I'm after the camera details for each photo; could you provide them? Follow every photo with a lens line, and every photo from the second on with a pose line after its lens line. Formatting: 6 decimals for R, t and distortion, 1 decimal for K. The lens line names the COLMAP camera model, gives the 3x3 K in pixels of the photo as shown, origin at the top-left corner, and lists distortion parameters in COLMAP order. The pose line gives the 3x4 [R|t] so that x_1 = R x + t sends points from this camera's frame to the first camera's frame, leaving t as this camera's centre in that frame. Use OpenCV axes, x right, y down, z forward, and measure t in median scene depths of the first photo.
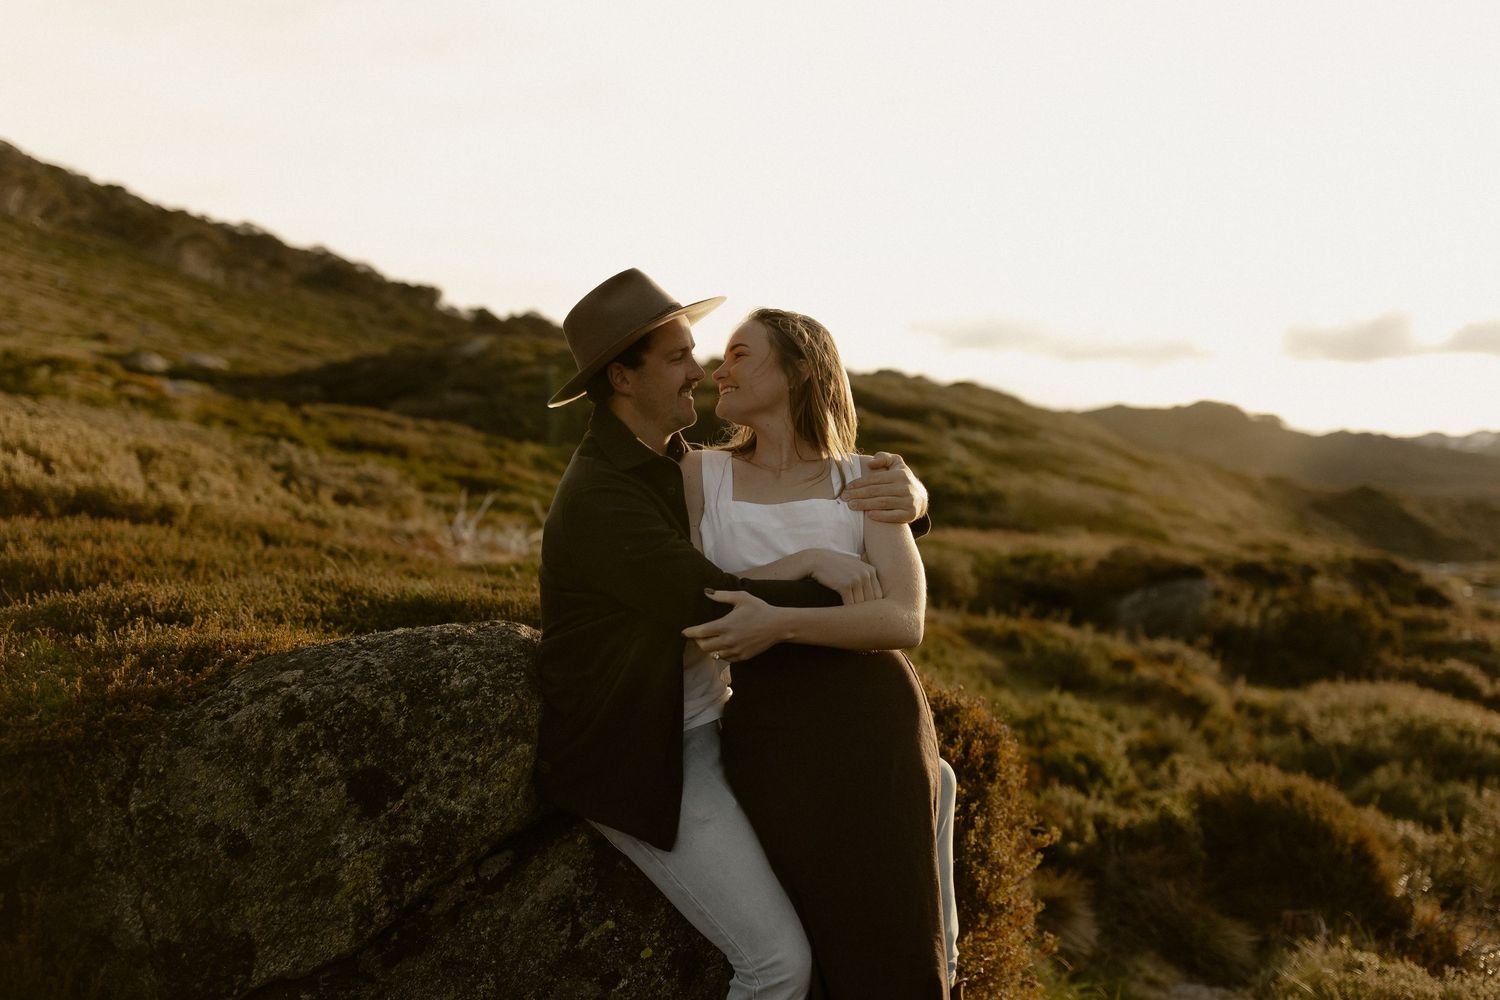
lens RADIAL K [[1421.3, 0, 750.0], [0, 1421.3, 500.0], [0, 0, 1]] dist [0.010503, -0.003504]
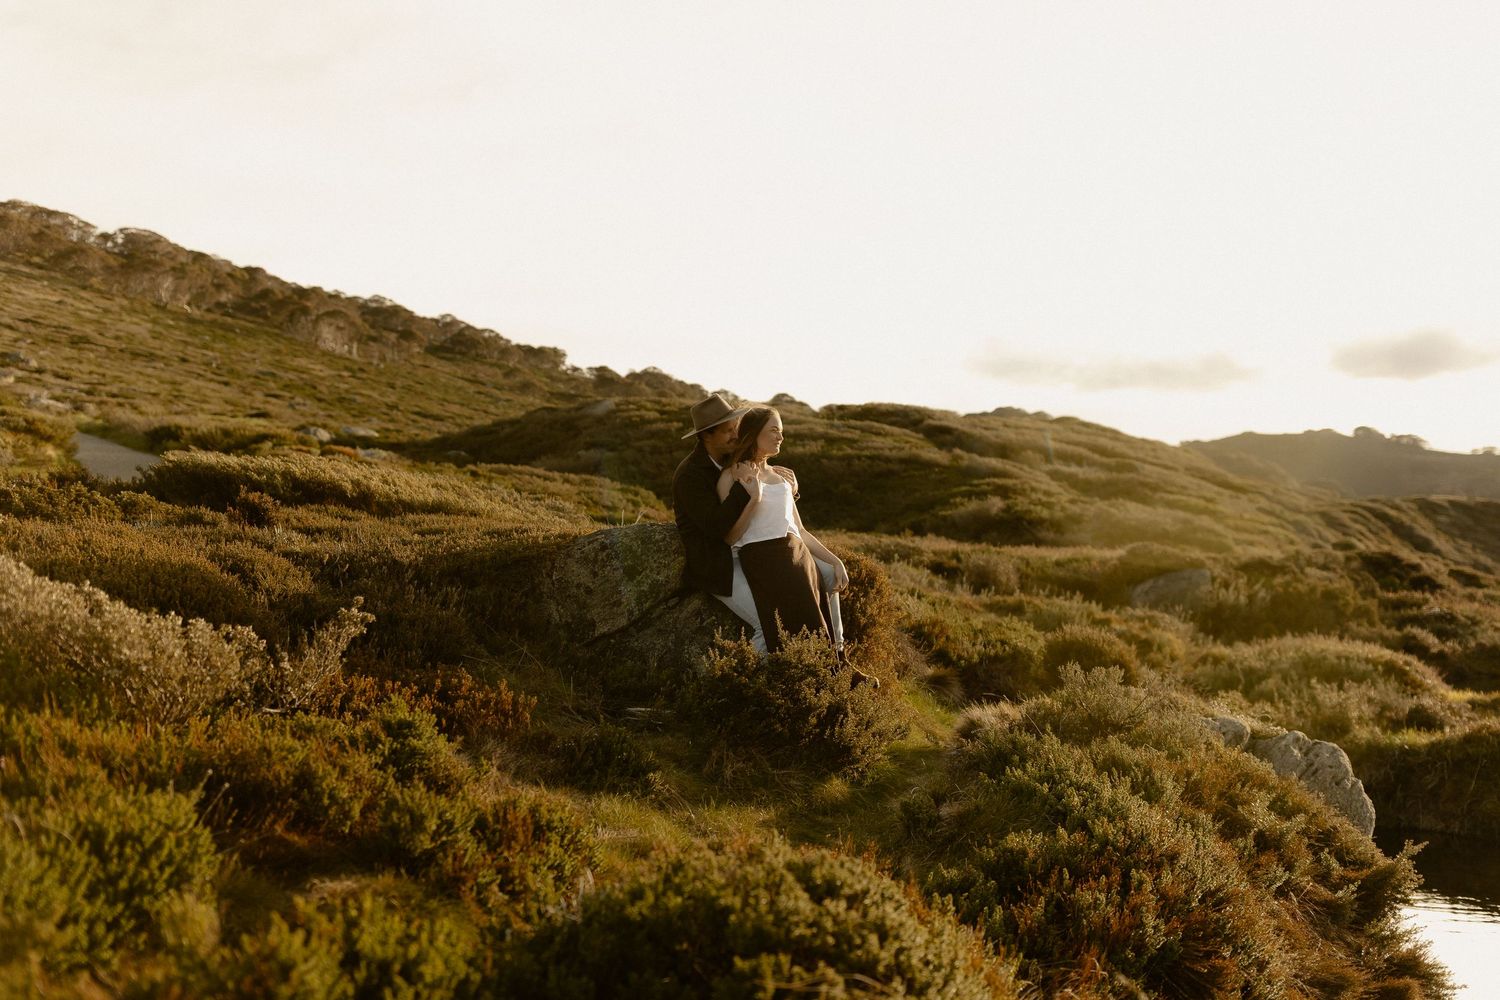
lens RADIAL K [[1554.4, 0, 766.3], [0, 1554.4, 445.5], [0, 0, 1]] dist [0.007634, -0.001567]
pose [[0.995995, -0.044454, -0.077576, 0.263855], [0.038660, 0.996459, -0.074663, 0.187458], [0.080621, 0.071365, 0.994187, -2.115080]]
